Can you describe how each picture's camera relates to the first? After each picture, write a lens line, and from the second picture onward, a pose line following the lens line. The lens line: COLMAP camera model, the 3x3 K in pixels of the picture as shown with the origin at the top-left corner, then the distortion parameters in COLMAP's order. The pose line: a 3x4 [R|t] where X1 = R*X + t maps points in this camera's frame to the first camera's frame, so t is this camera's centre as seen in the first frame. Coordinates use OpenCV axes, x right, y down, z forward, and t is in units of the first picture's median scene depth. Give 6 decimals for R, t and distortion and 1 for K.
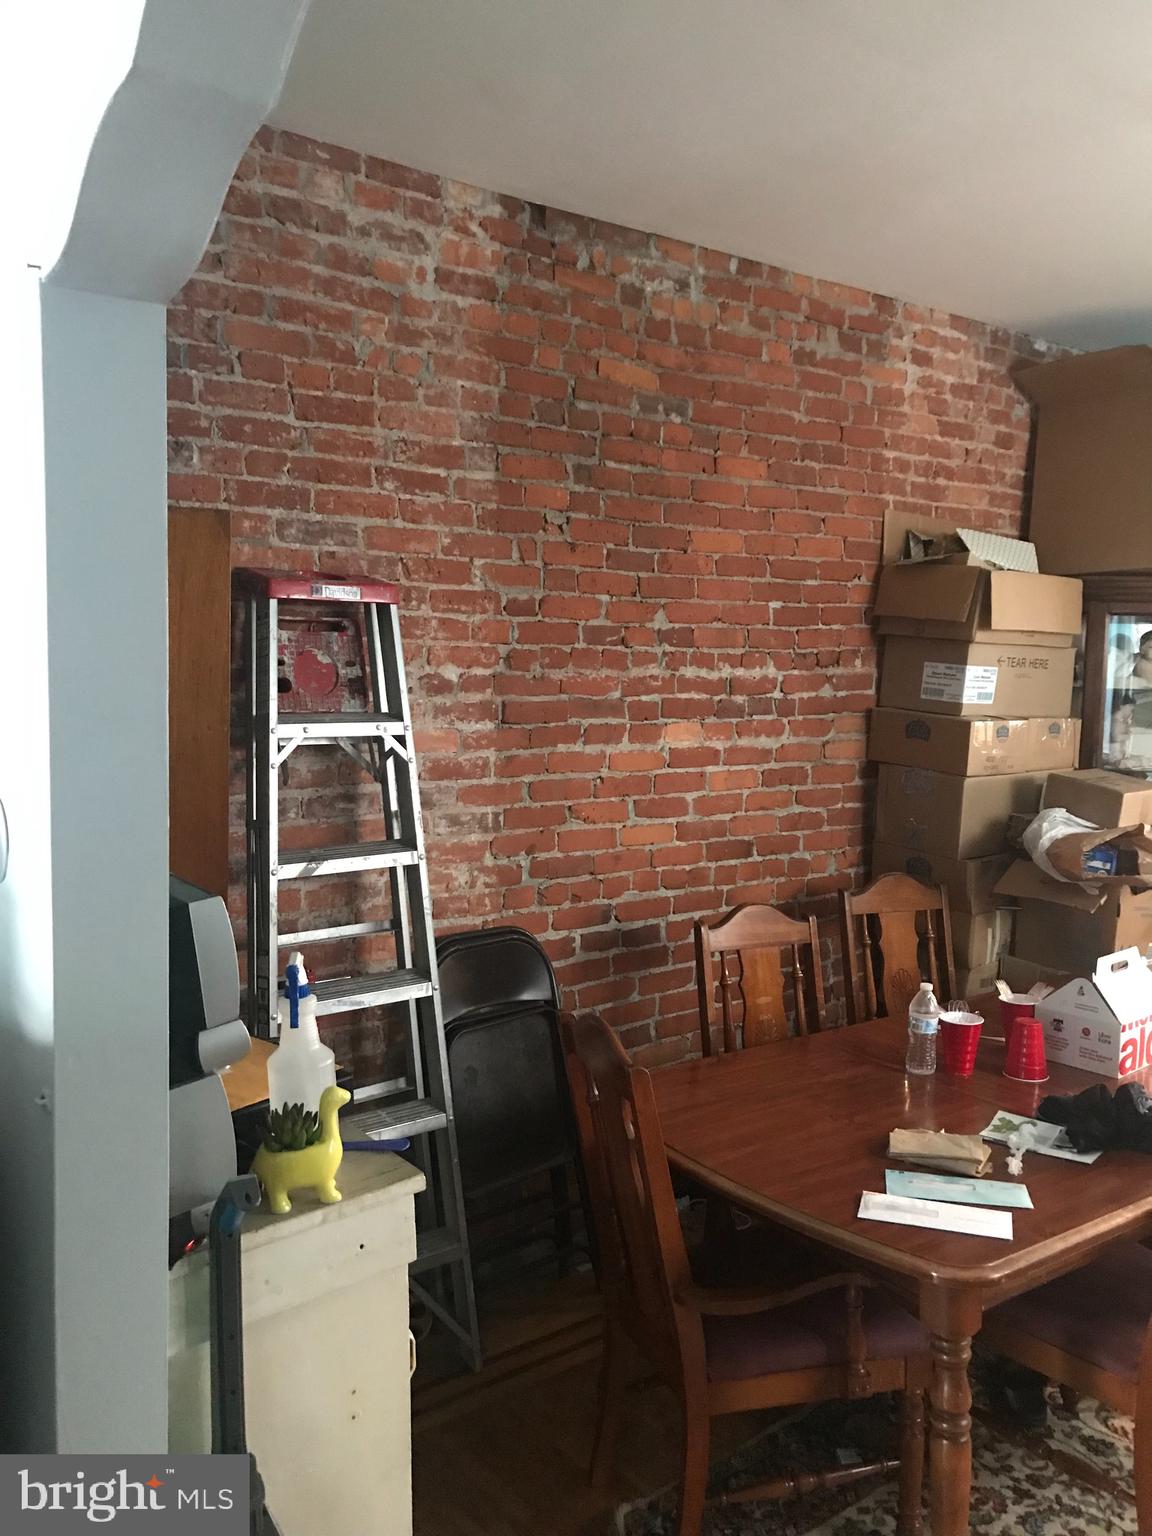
lens RADIAL K [[1256.8, 0, 536.5], [0, 1256.8, 756.3], [0, 0, 1]] dist [0.041174, -0.059489]
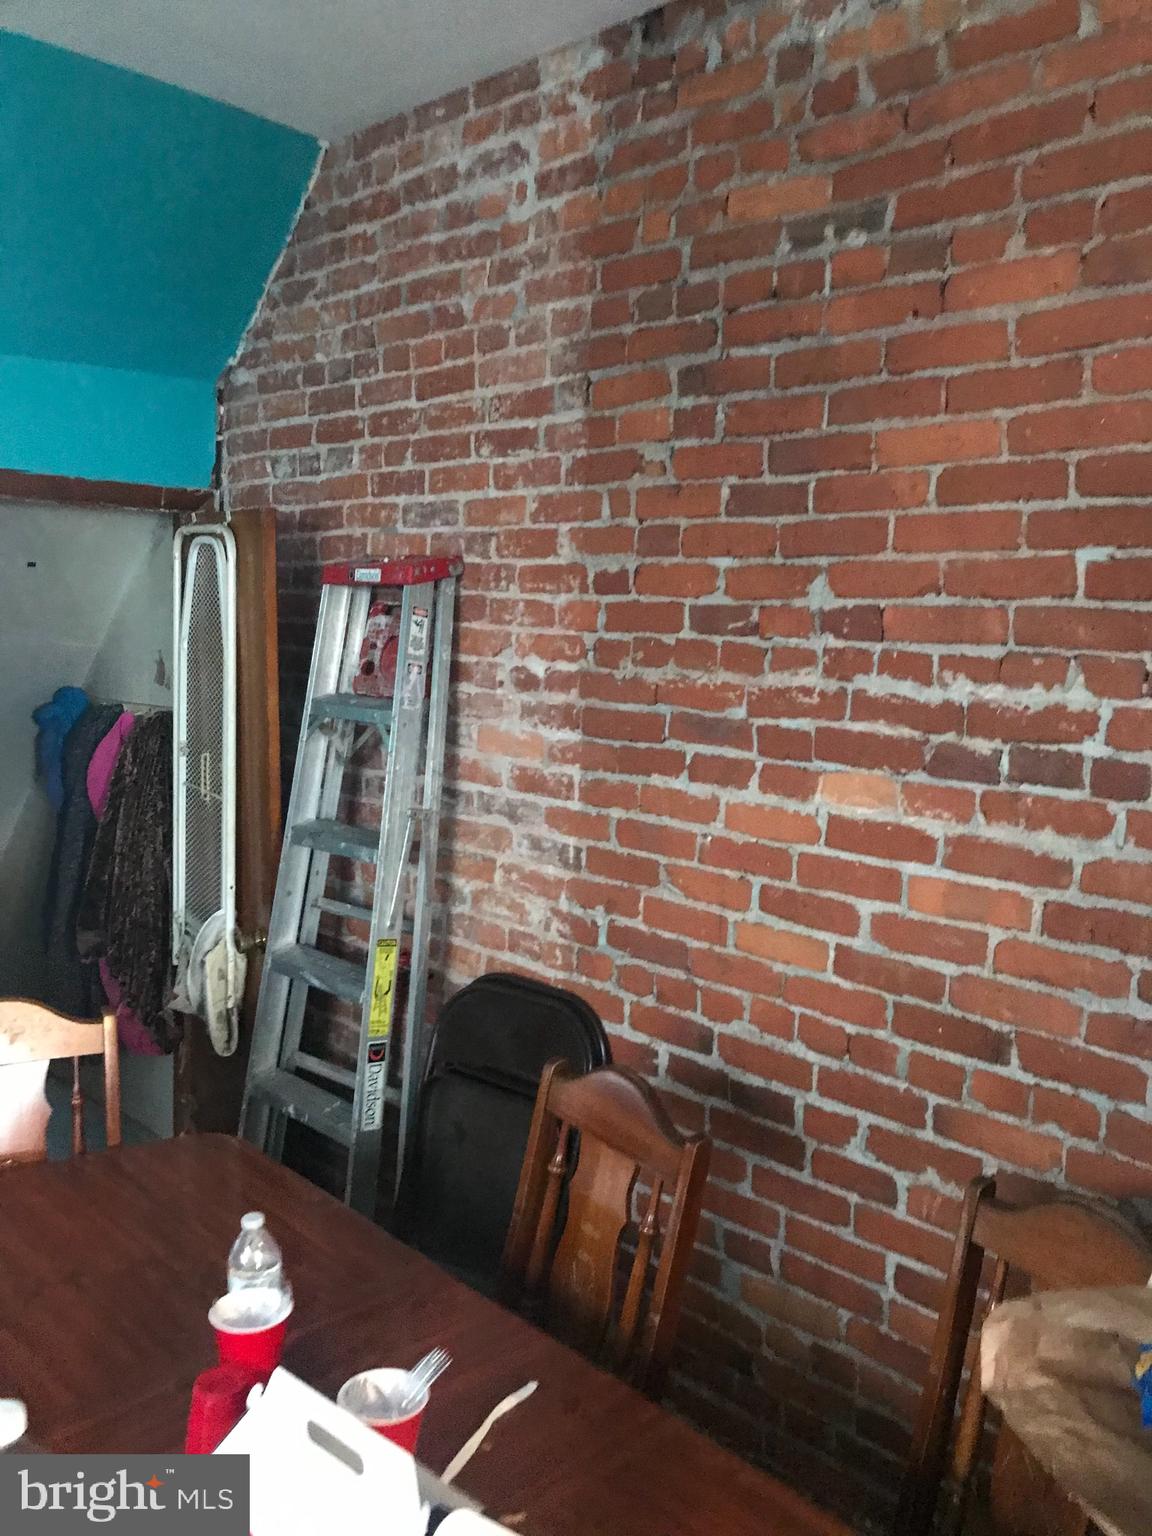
lens RADIAL K [[1256.8, 0, 536.5], [0, 1256.8, 756.3], [0, 0, 1]] dist [0.041174, -0.059489]
pose [[0.136203, 0.105167, -0.985083, 0.694969], [-0.097334, 0.990959, 0.092336, -0.077256], [0.985888, 0.083306, 0.145208, 0.817660]]
